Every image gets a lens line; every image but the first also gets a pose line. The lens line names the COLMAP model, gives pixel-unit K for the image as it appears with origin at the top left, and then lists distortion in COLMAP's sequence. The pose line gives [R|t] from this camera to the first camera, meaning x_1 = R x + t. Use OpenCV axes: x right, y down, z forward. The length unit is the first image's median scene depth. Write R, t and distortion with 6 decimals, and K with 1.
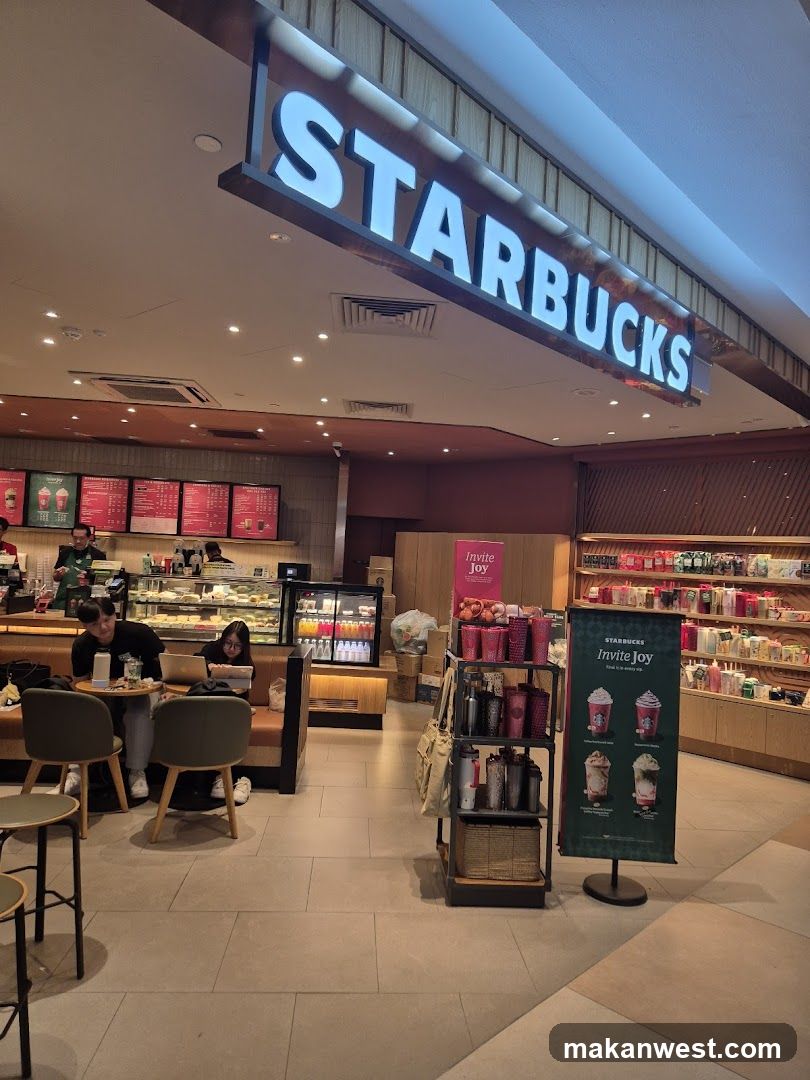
lens RADIAL K [[711.2, 0, 405.0], [0, 711.2, 540.0], [0, 0, 1]] dist [0.057170, -0.000019]
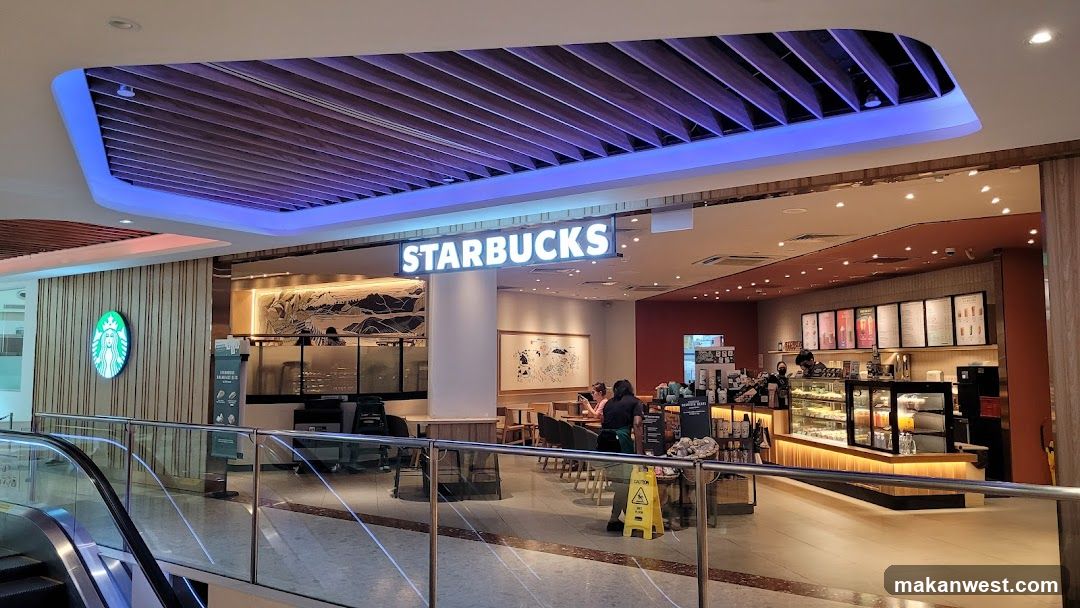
lens RADIAL K [[846.1, 0, 558.3], [0, 846.1, 306.5], [0, 0, 1]] dist [0.035707, 0.001477]
pose [[0.156349, -0.126619, -0.979552, 1.192005], [0.043924, 0.991659, -0.121173, 0.087258], [0.986725, -0.024080, 0.160606, 0.270846]]
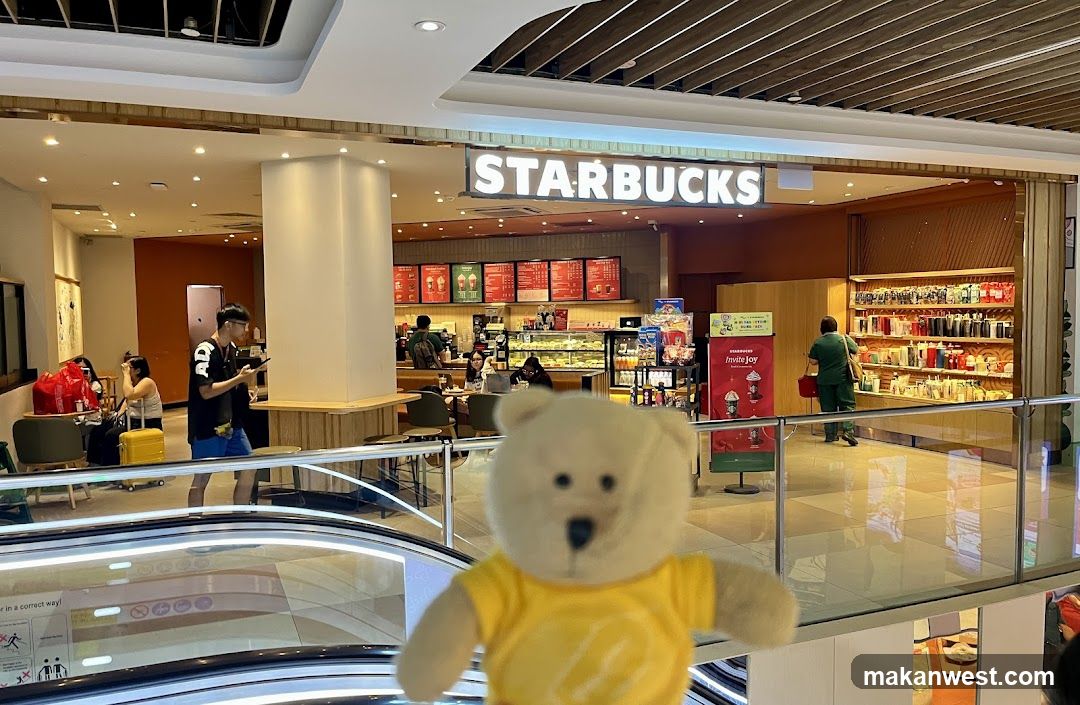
lens RADIAL K [[805.6, 0, 540.0], [0, 805.6, 352.5], [0, 0, 1]] dist [0.007895, -0.002202]
pose [[0.913691, -0.049604, -0.403370, 0.332808], [0.080416, 0.994966, 0.059800, -0.004223], [0.398374, -0.087076, 0.913081, -0.479692]]
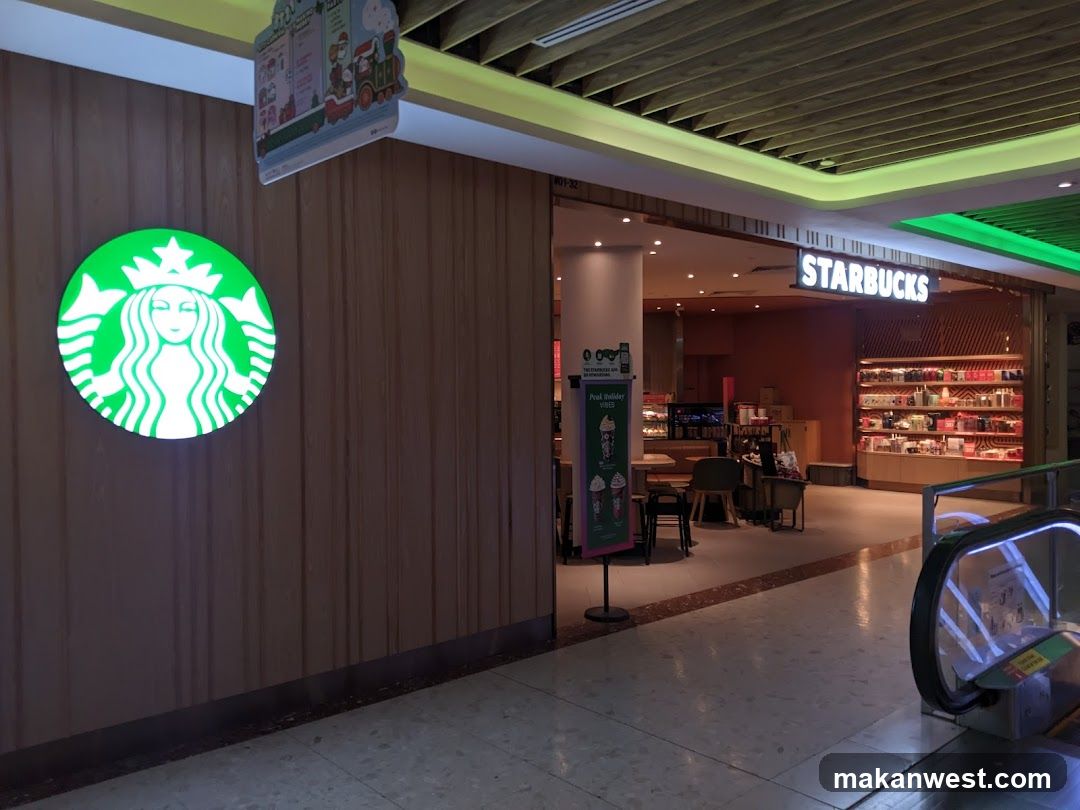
lens RADIAL K [[822.7, 0, 540.0], [0, 822.7, 405.0], [0, 0, 1]] dist [0.112253, -0.208065]
pose [[0.994928, -0.062934, -0.078475, -0.297061], [0.066812, 0.996619, 0.047820, -0.043477], [0.075200, -0.052821, 0.995768, -0.809939]]
